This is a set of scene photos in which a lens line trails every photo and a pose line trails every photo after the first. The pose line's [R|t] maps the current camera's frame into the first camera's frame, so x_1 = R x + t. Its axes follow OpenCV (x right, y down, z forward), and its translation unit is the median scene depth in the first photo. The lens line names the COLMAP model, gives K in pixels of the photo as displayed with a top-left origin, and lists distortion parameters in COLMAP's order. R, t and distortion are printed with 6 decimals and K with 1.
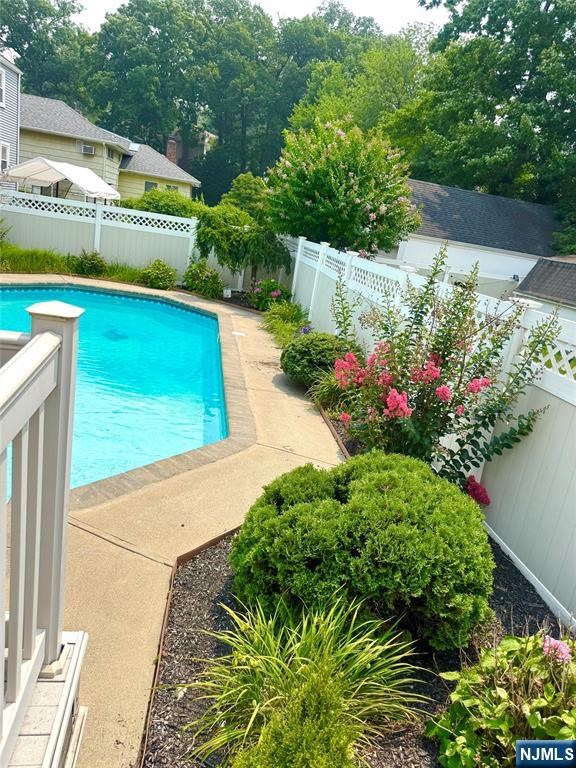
lens RADIAL K [[540.5, 0, 326.1], [0, 540.5, 369.2], [0, 0, 1]] dist [0.051505, -0.045394]
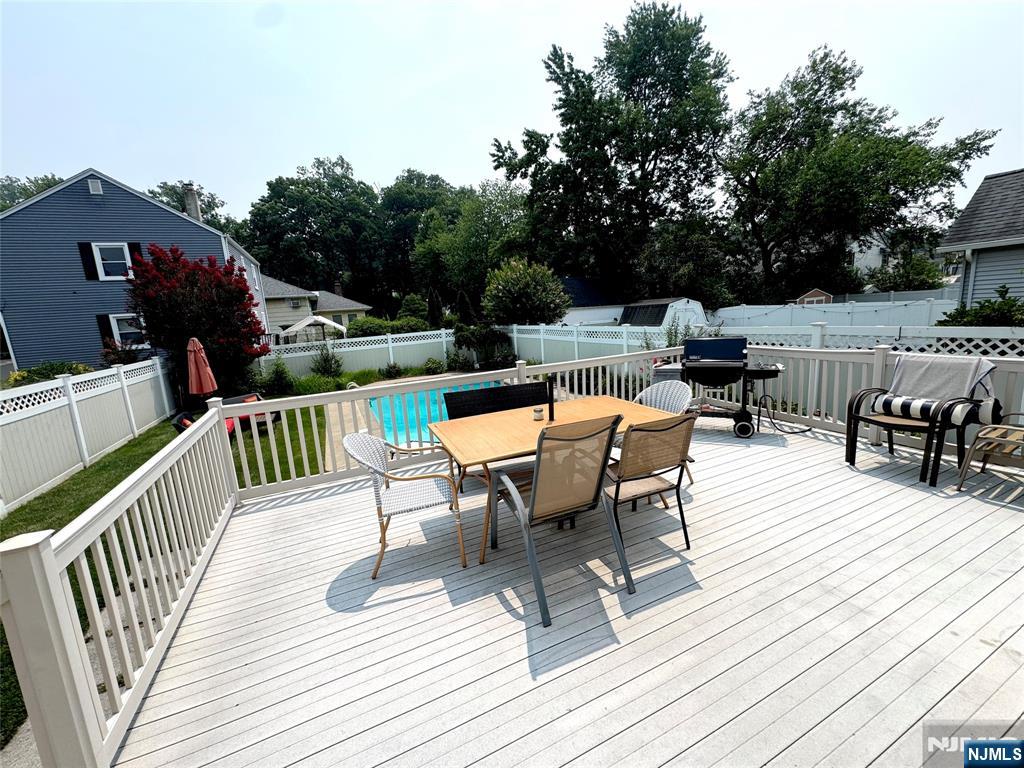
lens RADIAL K [[413.4, 0, 517.3], [0, 413.4, 386.6], [0, 0, 1]] dist [-0.002239, 0.000457]
pose [[0.939062, -0.266692, 0.216884, -0.303585], [0.278372, 0.960157, -0.024634, -0.008006], [-0.201673, 0.083507, 0.975887, -0.250602]]
